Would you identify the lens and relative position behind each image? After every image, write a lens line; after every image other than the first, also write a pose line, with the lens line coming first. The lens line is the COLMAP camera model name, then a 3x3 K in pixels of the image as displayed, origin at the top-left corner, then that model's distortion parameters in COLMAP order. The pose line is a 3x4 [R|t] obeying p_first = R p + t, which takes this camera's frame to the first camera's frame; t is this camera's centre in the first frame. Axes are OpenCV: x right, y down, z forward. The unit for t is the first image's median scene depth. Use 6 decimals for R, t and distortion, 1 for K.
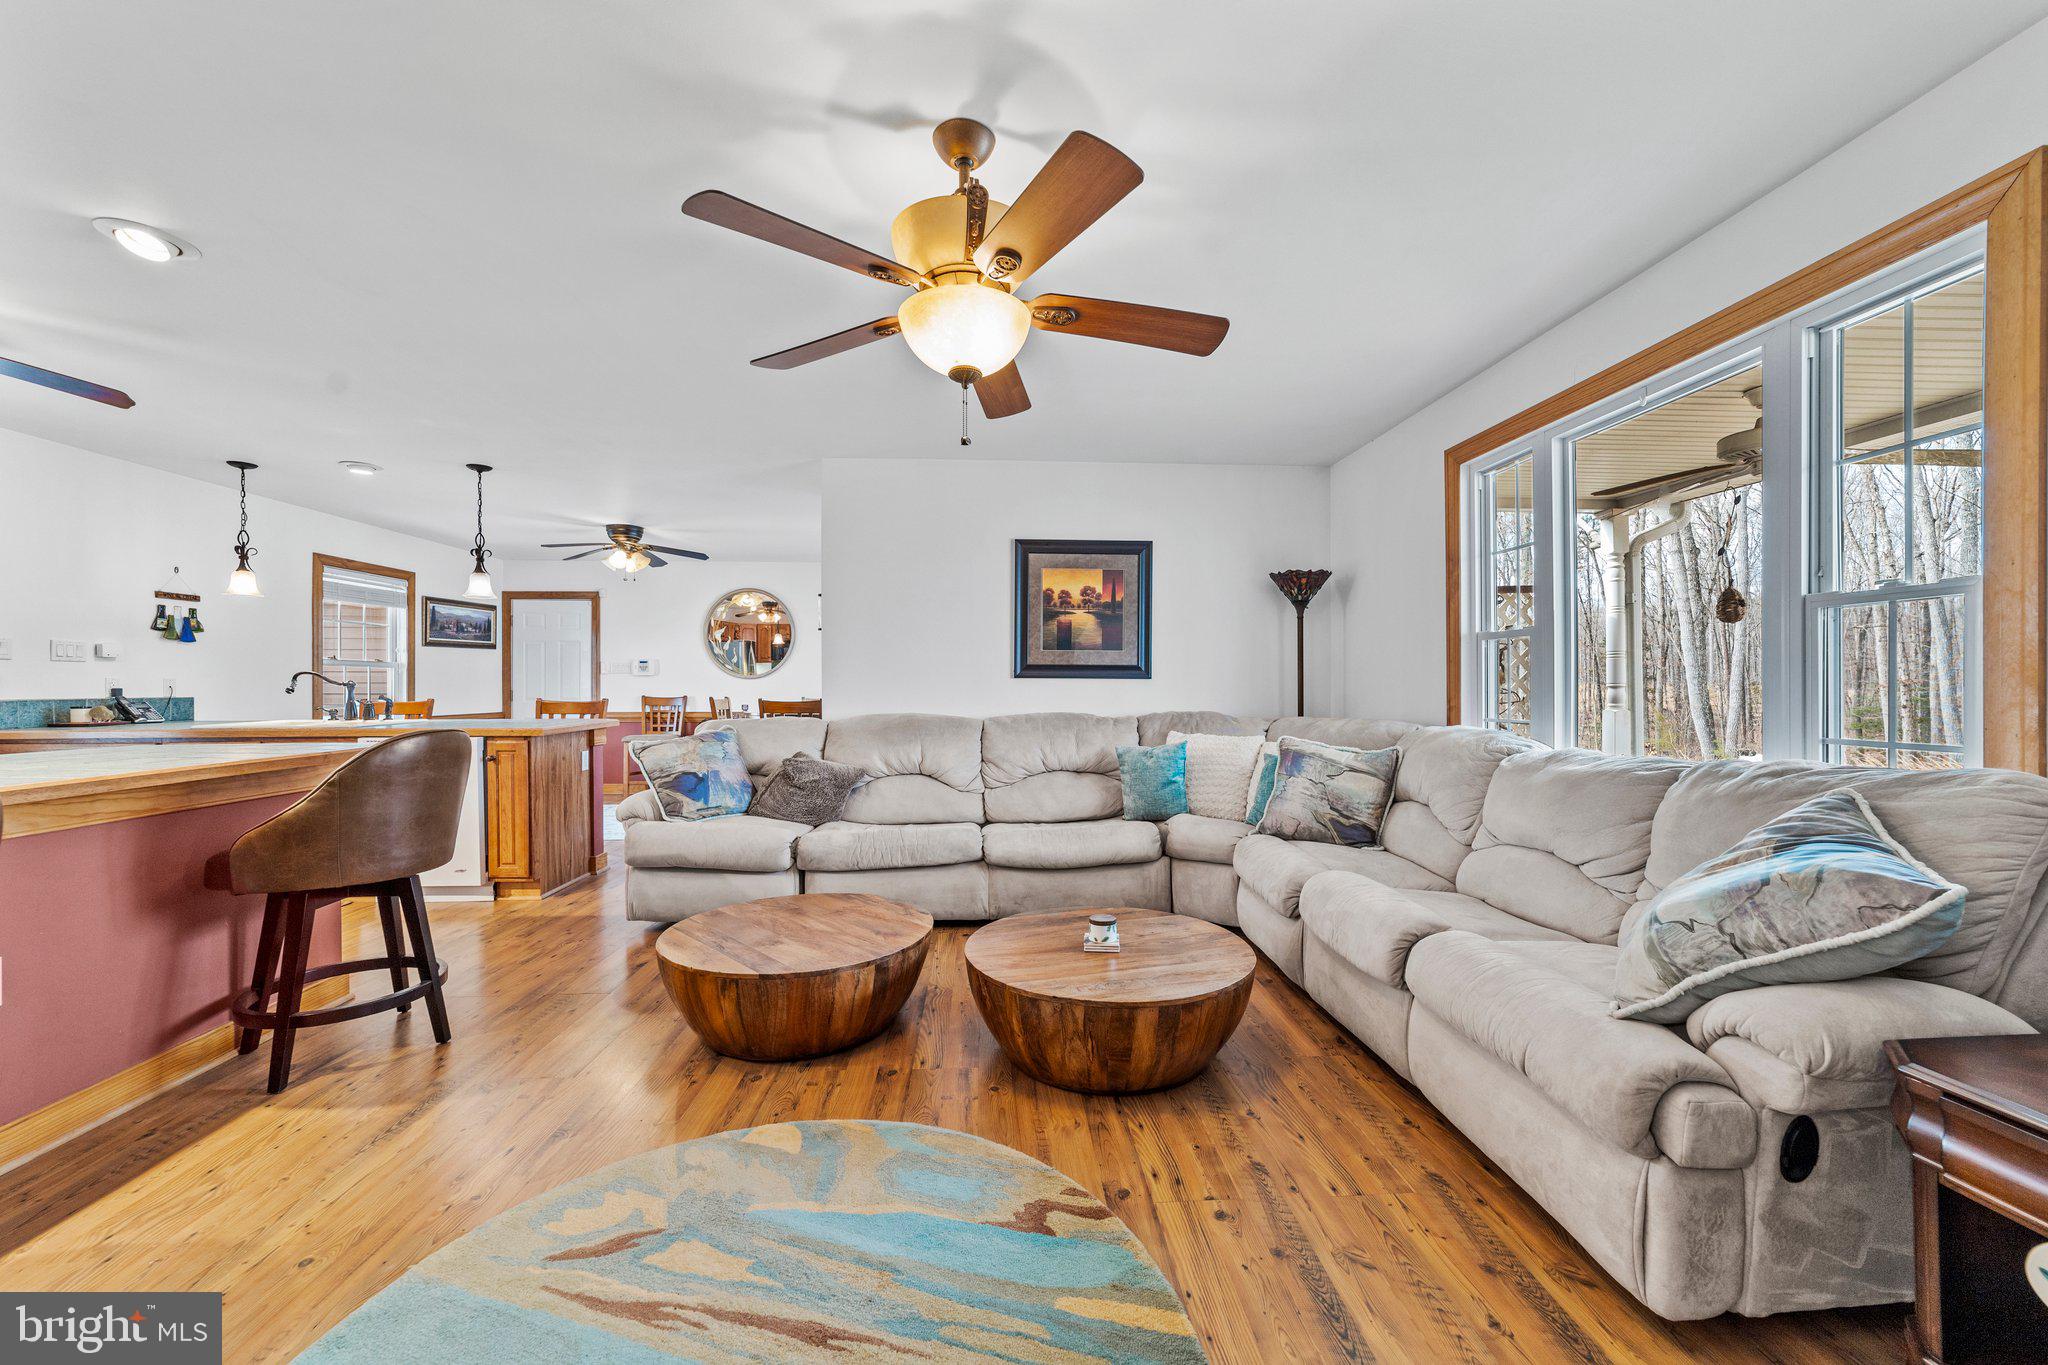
lens RADIAL K [[784.9, 0, 1024.0], [0, 784.9, 682.5], [0, 0, 1]] dist [0.002449, 0.000579]
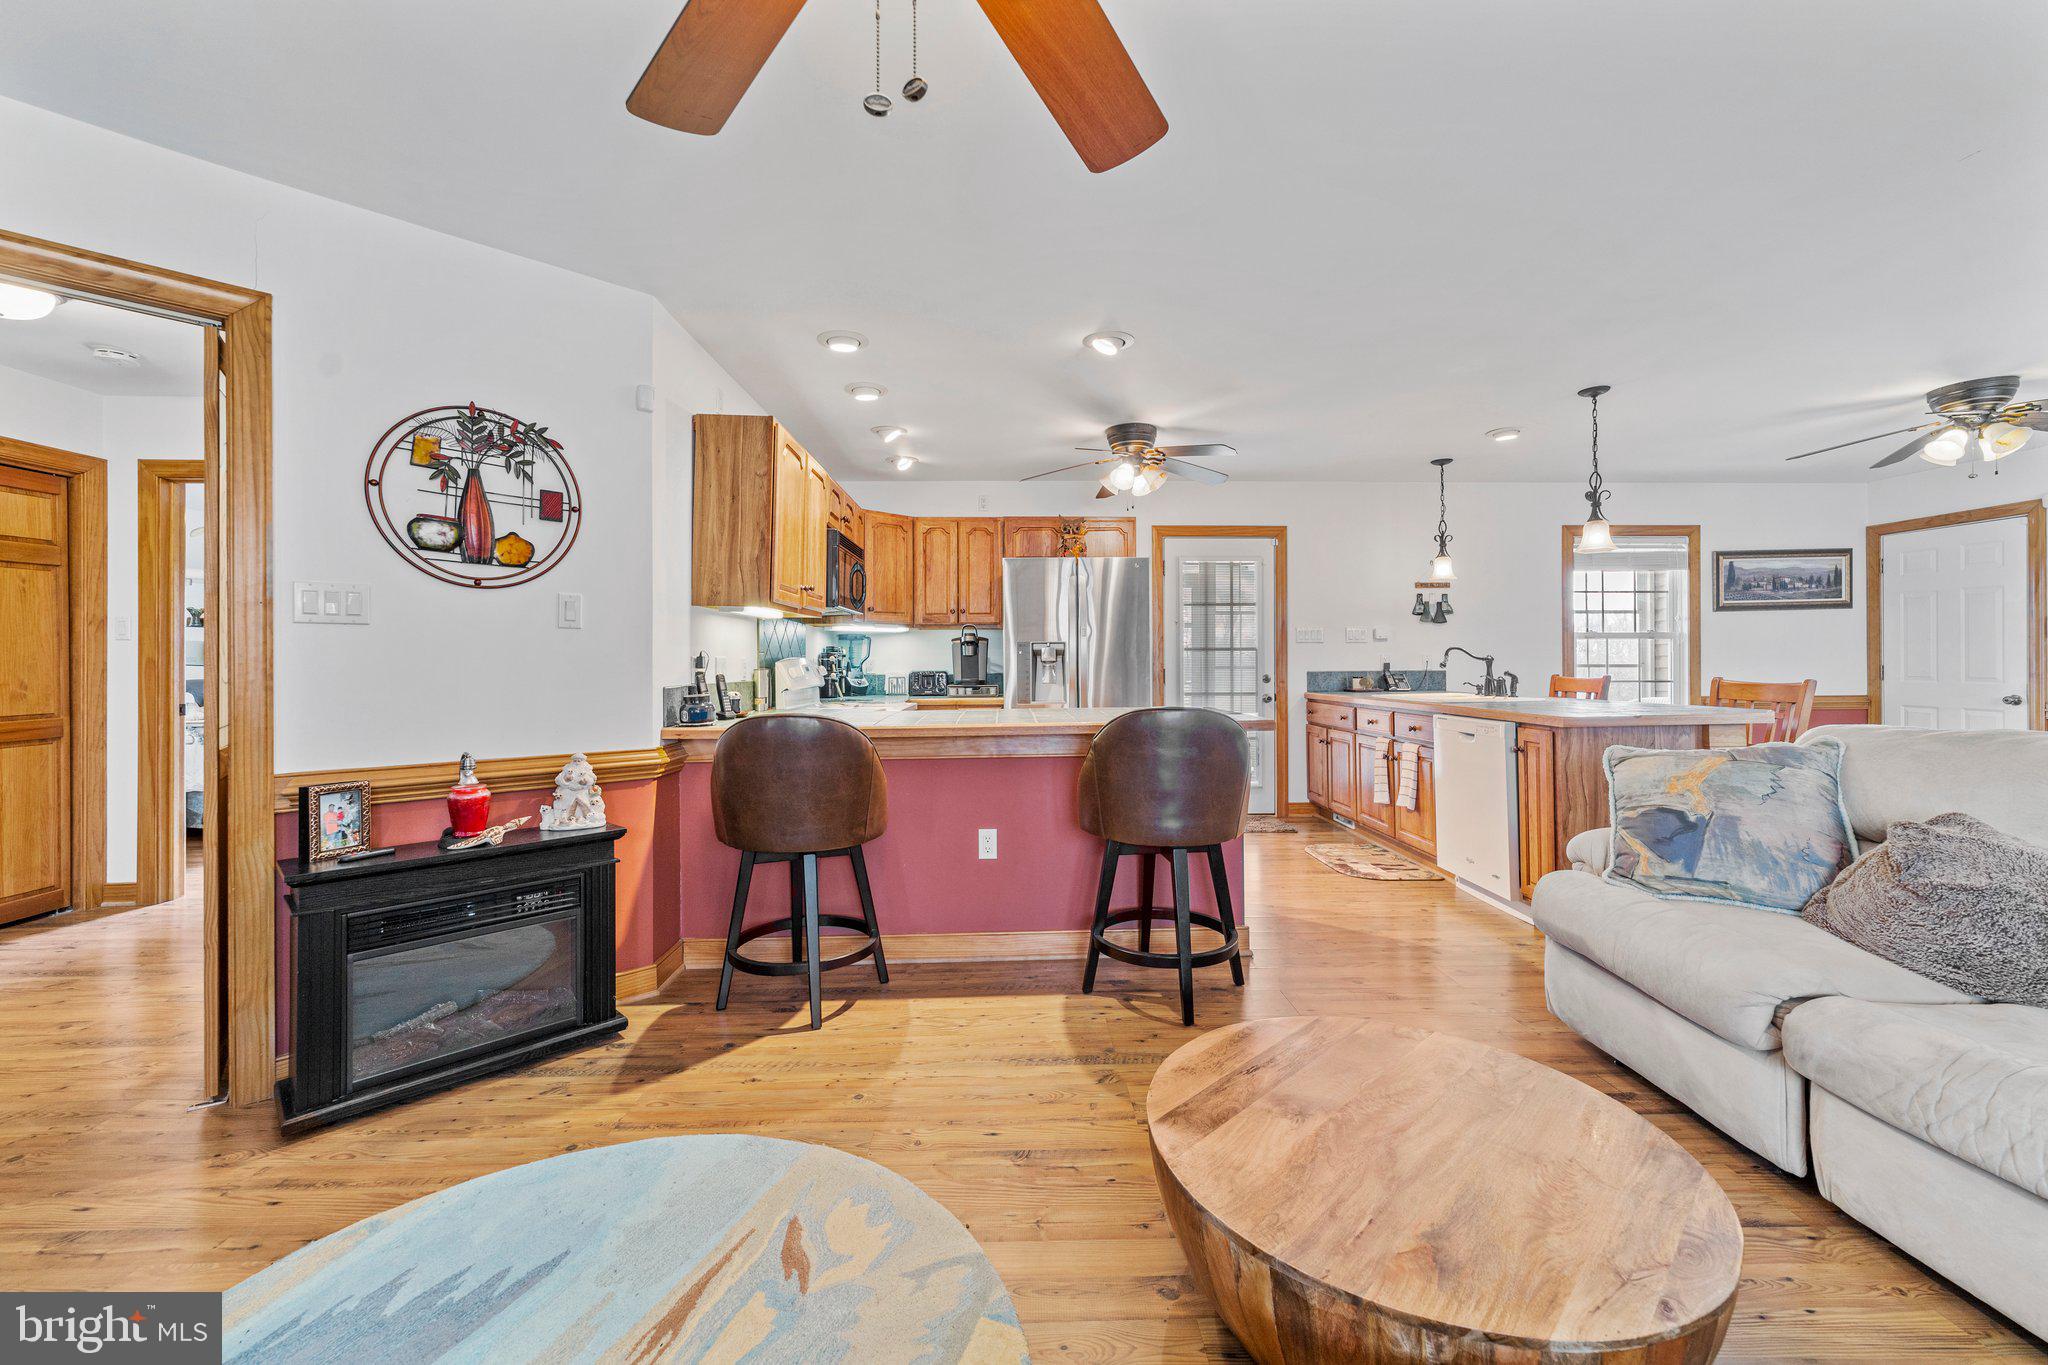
lens RADIAL K [[806.4, 0, 1024.6], [0, 806.4, 654.9], [0, 0, 1]] dist [-0.001353, 0.006620]
pose [[-0.017149, -0.008163, -0.999820, 0.139814], [0.008735, 0.999927, -0.008314, 0.000025], [0.999815, -0.008876, -0.017076, 0.402068]]
